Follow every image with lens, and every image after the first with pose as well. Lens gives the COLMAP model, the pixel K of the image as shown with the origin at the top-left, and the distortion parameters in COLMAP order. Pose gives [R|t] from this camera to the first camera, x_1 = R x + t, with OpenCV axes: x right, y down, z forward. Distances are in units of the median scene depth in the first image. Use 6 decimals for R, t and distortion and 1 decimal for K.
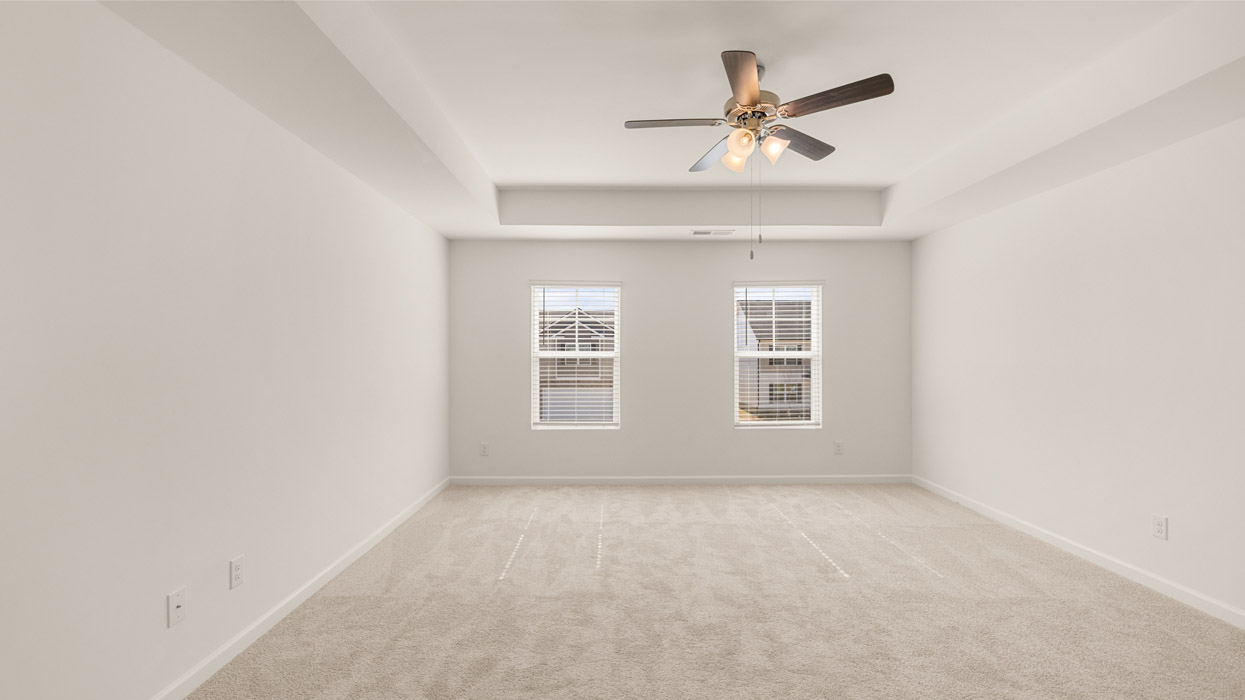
lens RADIAL K [[518.4, 0, 617.2], [0, 518.4, 356.5], [0, 0, 1]] dist [-0.005843, 0.000453]
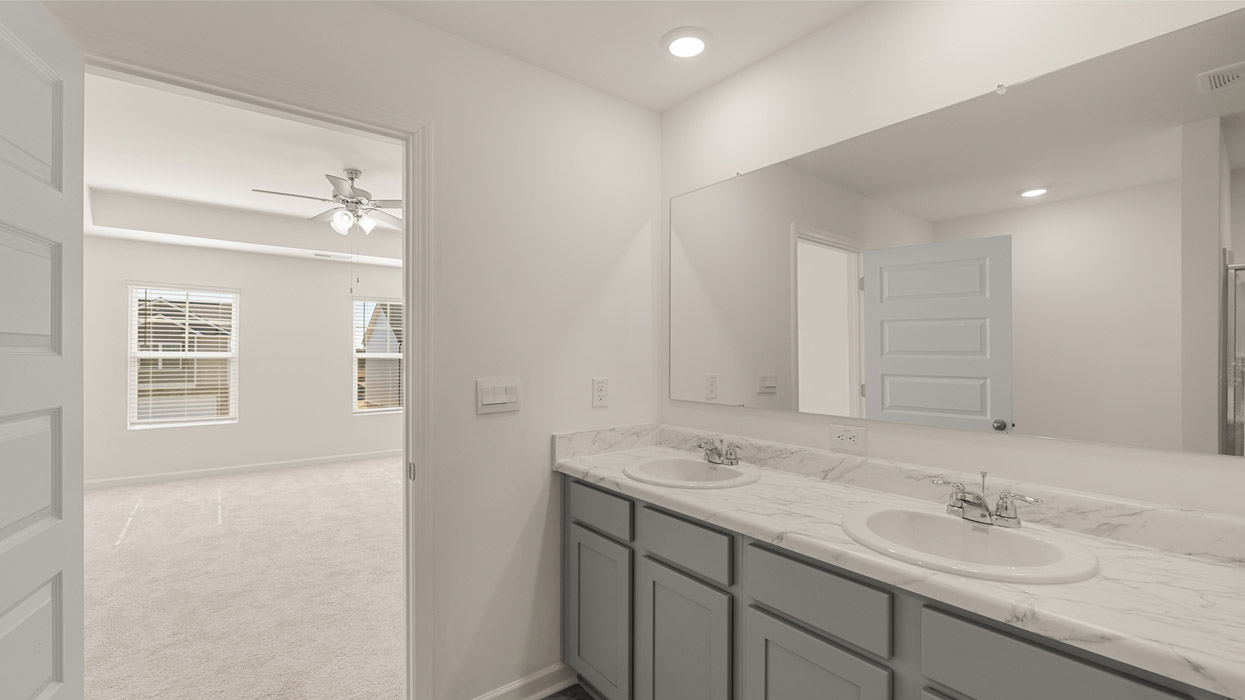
lens RADIAL K [[518.4, 0, 623.2], [0, 518.4, 353.9], [0, 0, 1]] dist [-0.005843, 0.000453]
pose [[0.787038, 0.006980, 0.616865, -0.032968], [-0.000659, 0.999945, -0.010474, 0.005556], [-0.616904, 0.007837, 0.786999, -0.441583]]
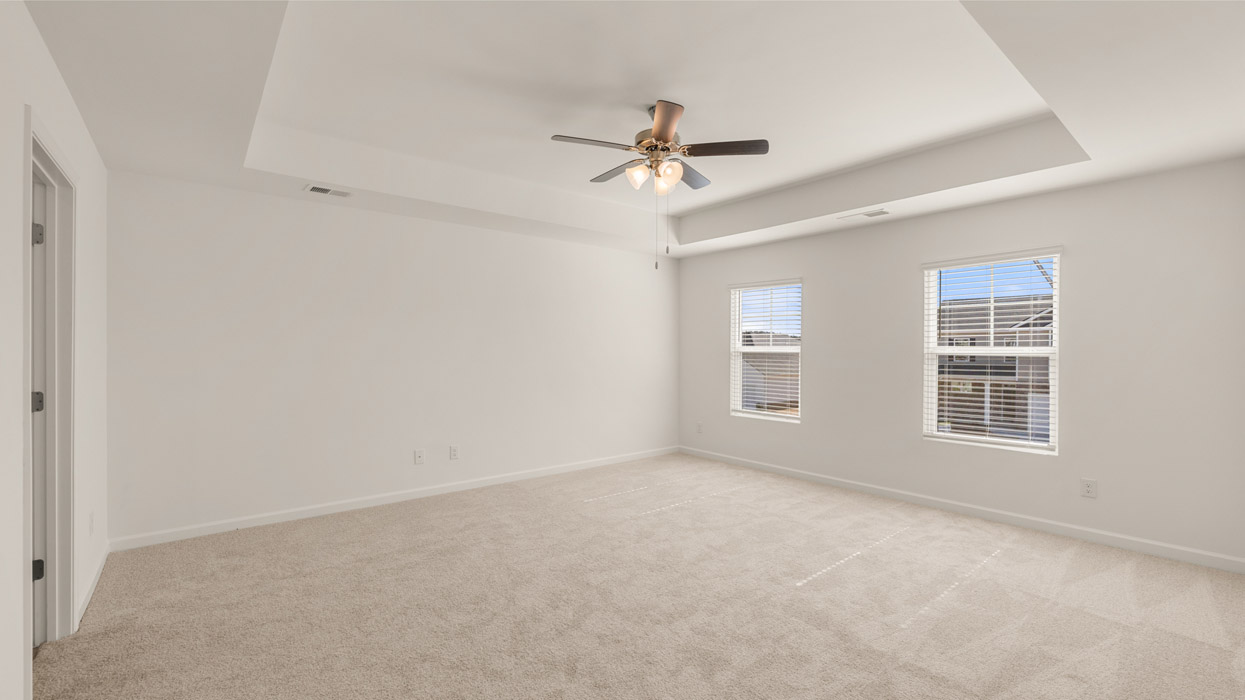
lens RADIAL K [[518.4, 0, 617.0], [0, 518.4, 352.9], [0, 0, 1]] dist [-0.005843, 0.000453]
pose [[0.625248, 0.009123, -0.780373, 0.680359], [-0.008246, 0.999953, 0.005083, 0.000237], [0.780382, 0.003257, 0.625294, 0.106251]]
